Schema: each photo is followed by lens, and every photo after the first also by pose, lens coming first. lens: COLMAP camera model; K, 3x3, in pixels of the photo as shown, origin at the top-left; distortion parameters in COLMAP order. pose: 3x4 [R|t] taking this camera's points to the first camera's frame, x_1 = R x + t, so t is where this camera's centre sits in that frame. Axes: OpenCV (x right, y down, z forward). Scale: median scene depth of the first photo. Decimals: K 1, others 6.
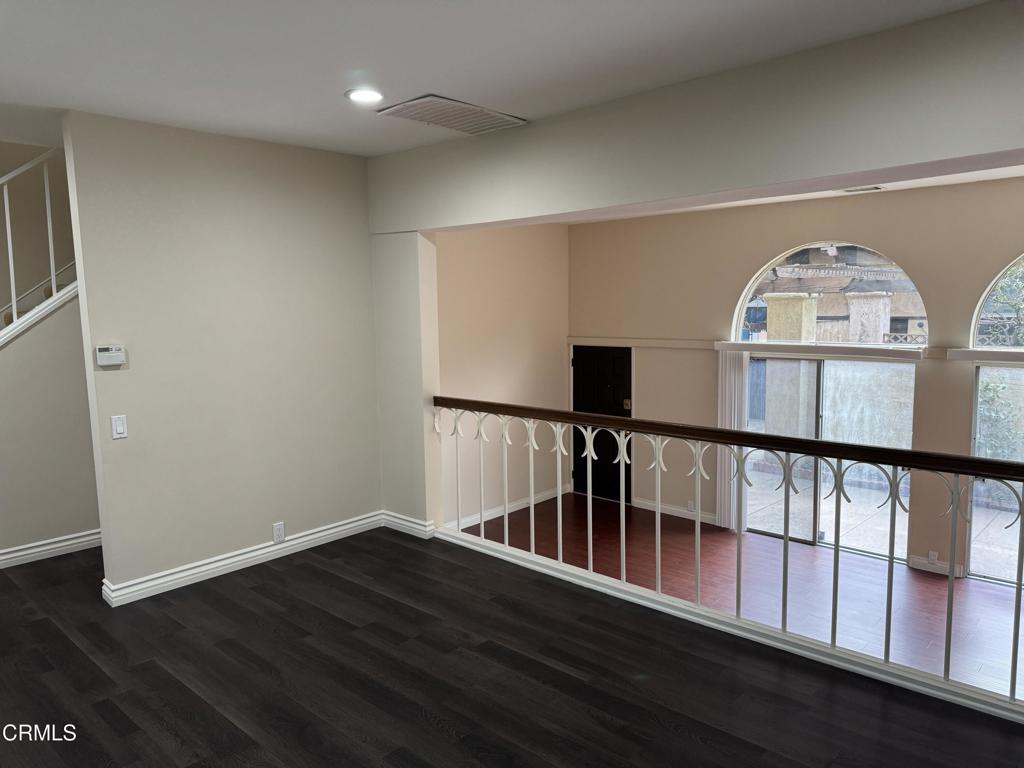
lens RADIAL K [[725.8, 0, 512.0], [0, 725.8, 384.0], [0, 0, 1]] dist [0.001386, 0.000714]
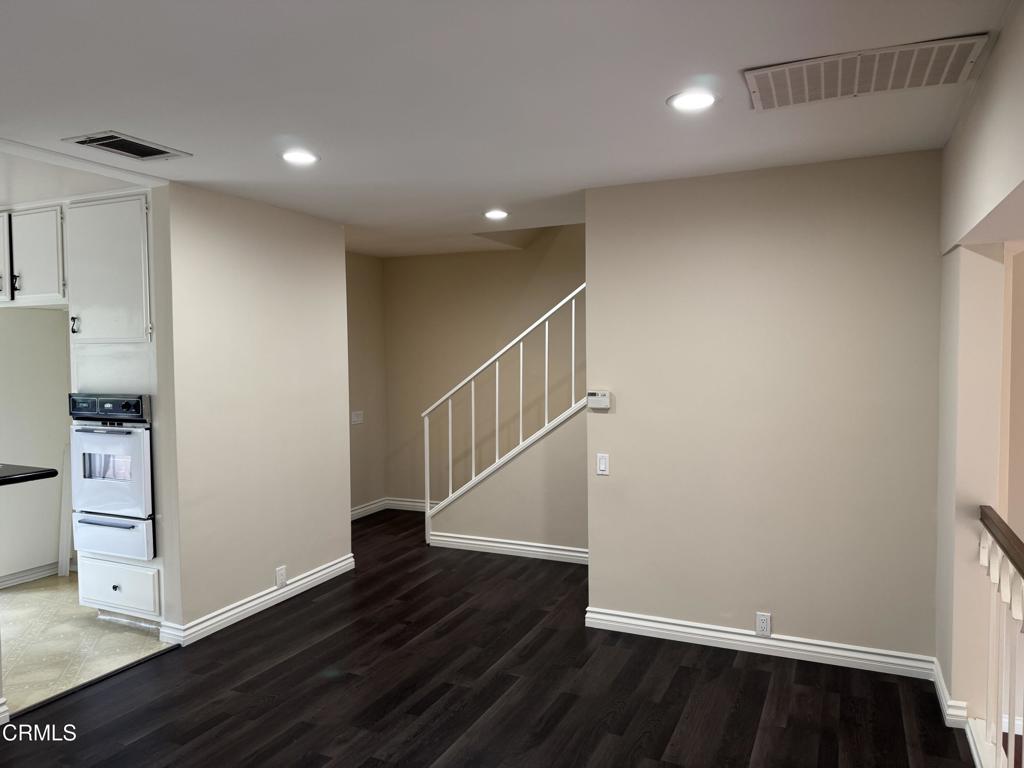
lens RADIAL K [[715.5, 0, 512.0], [0, 715.5, 384.0], [0, 0, 1]] dist [0.114203, -0.145172]
pose [[0.321775, 0.053560, -0.945300, 0.440502], [-0.108451, 0.993913, 0.019398, -0.068844], [0.940584, 0.096277, 0.325625, 0.502772]]
